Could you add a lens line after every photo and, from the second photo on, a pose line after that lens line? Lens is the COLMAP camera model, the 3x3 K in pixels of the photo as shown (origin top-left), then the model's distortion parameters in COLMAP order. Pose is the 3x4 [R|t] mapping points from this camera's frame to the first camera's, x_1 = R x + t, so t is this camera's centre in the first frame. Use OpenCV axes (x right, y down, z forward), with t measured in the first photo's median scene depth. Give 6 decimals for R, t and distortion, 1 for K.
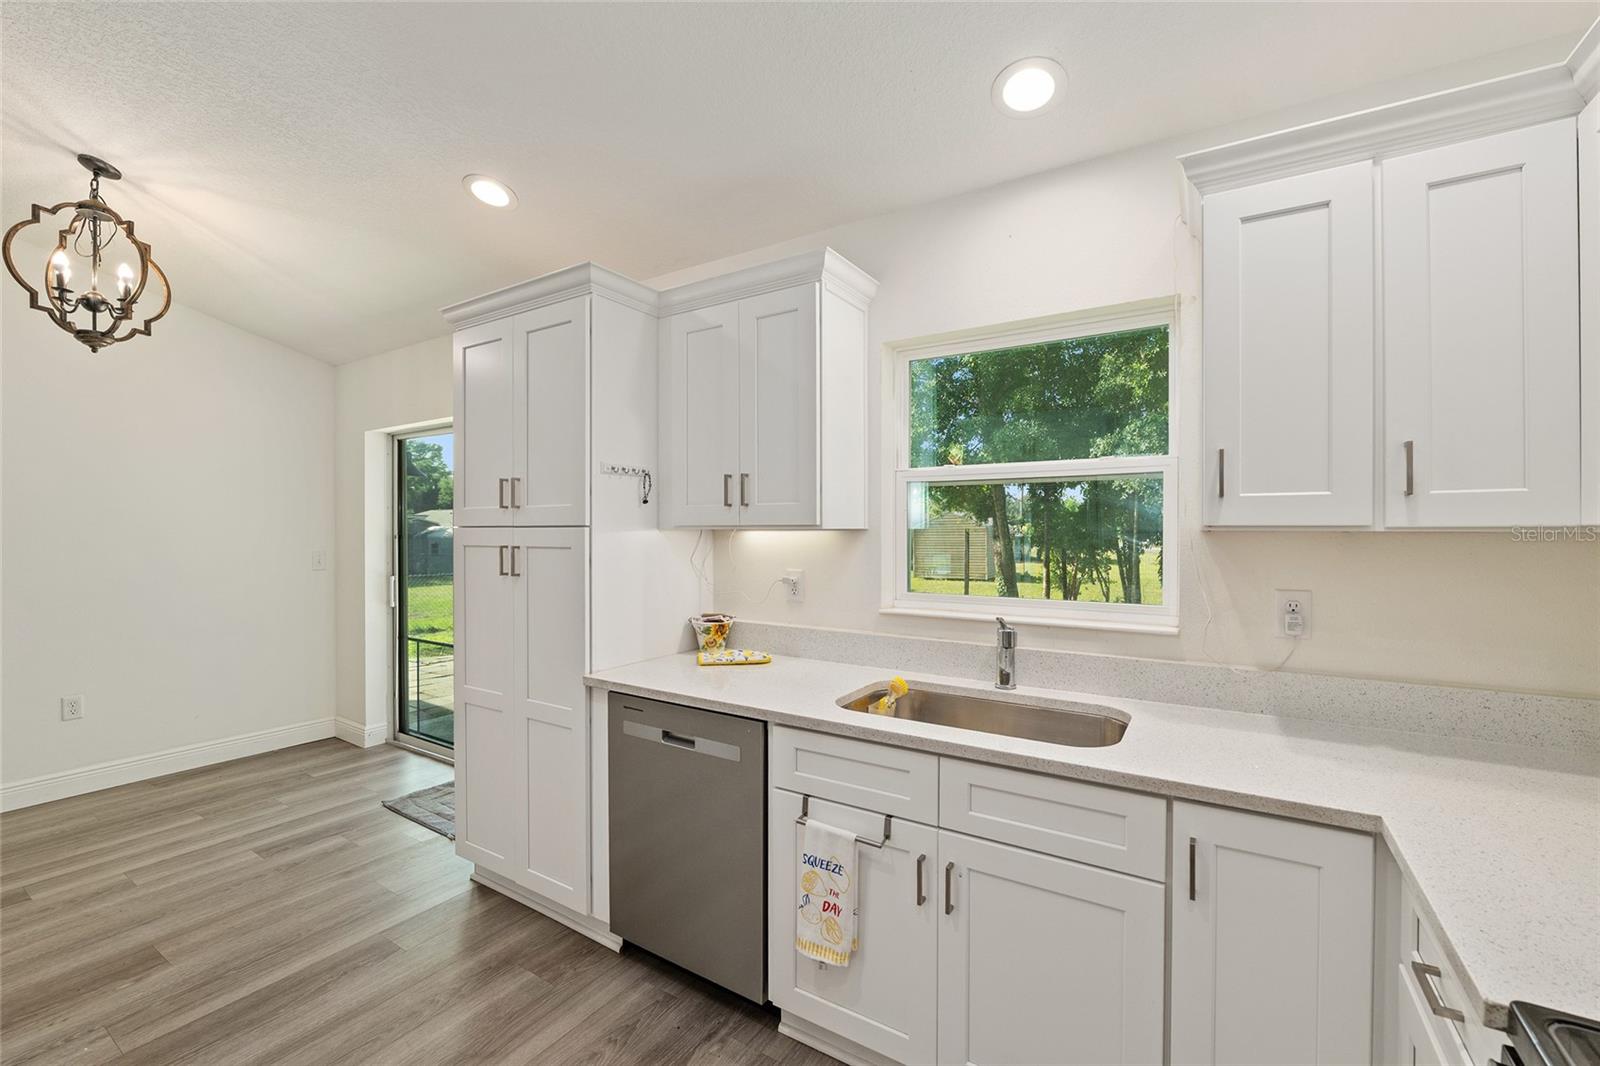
lens RADIAL K [[671.4, 0, 806.5], [0, 671.4, 534.9], [0, 0, 1]] dist [-0.012525, 0.000766]
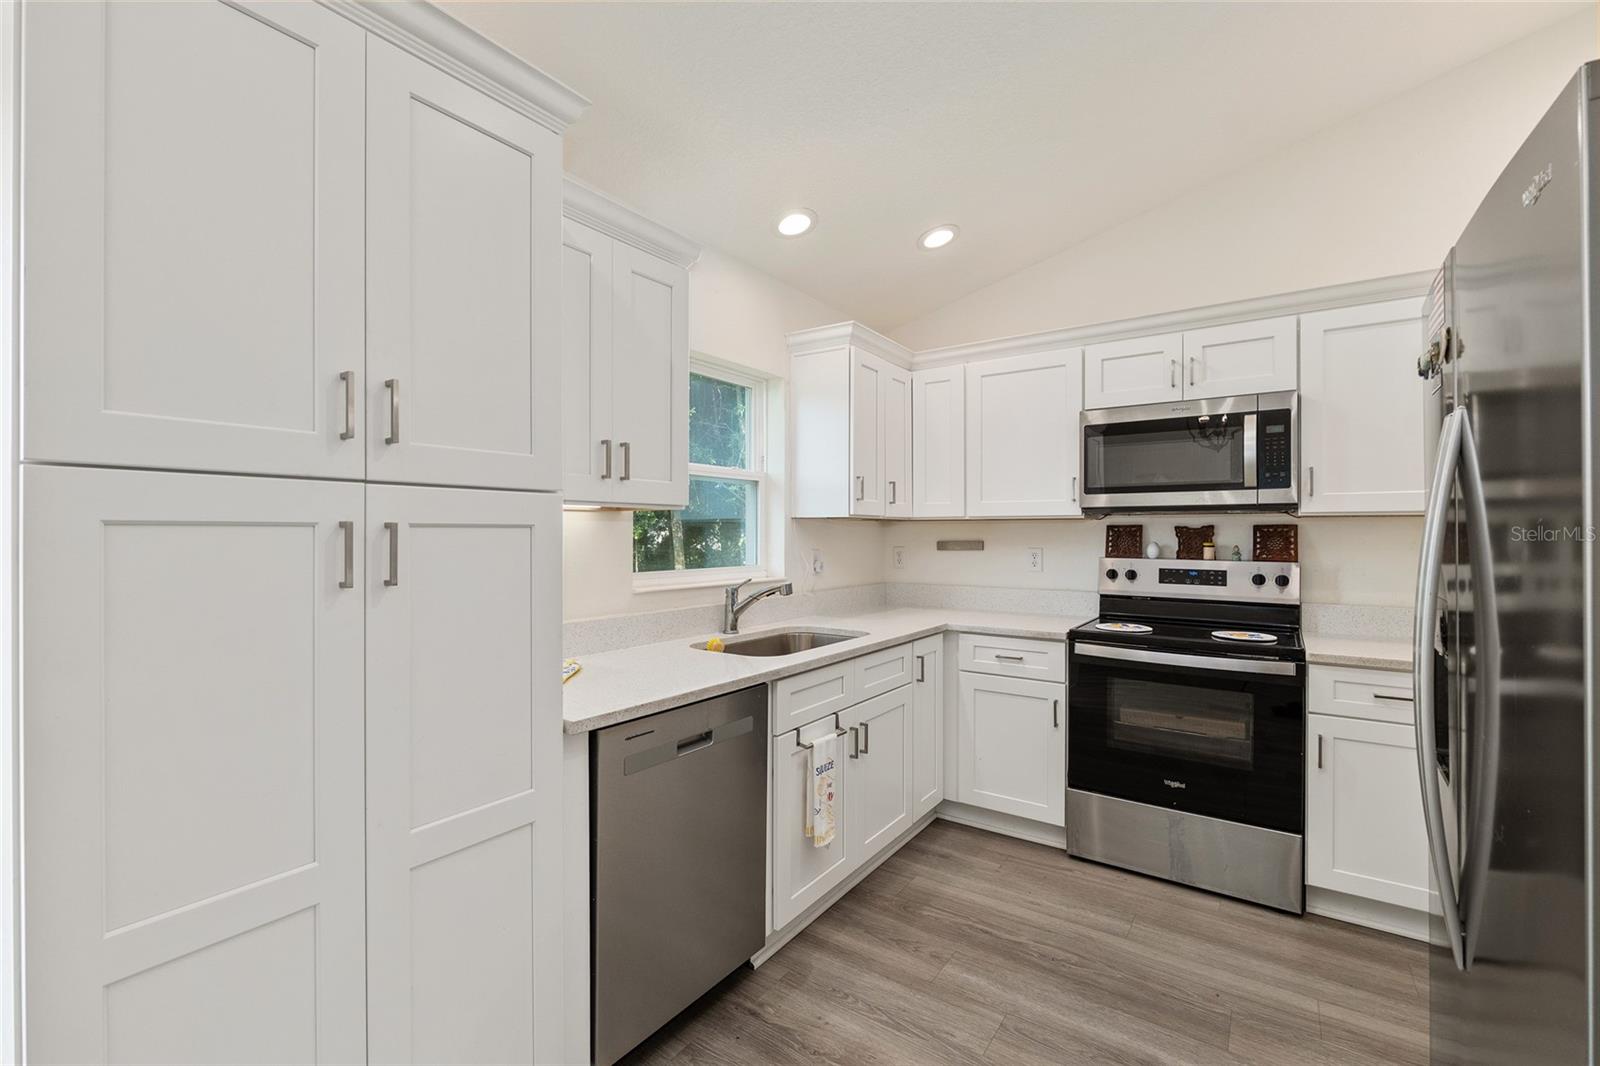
lens RADIAL K [[692.5, 0, 801.4], [0, 692.5, 532.8], [0, 0, 1]] dist [0.000095, -0.002484]
pose [[0.046810, 0.000566, 0.998904, -1.081741], [0.006535, 0.999978, -0.000873, 0.030938], [-0.998882, 0.006568, 0.046805, 0.804982]]
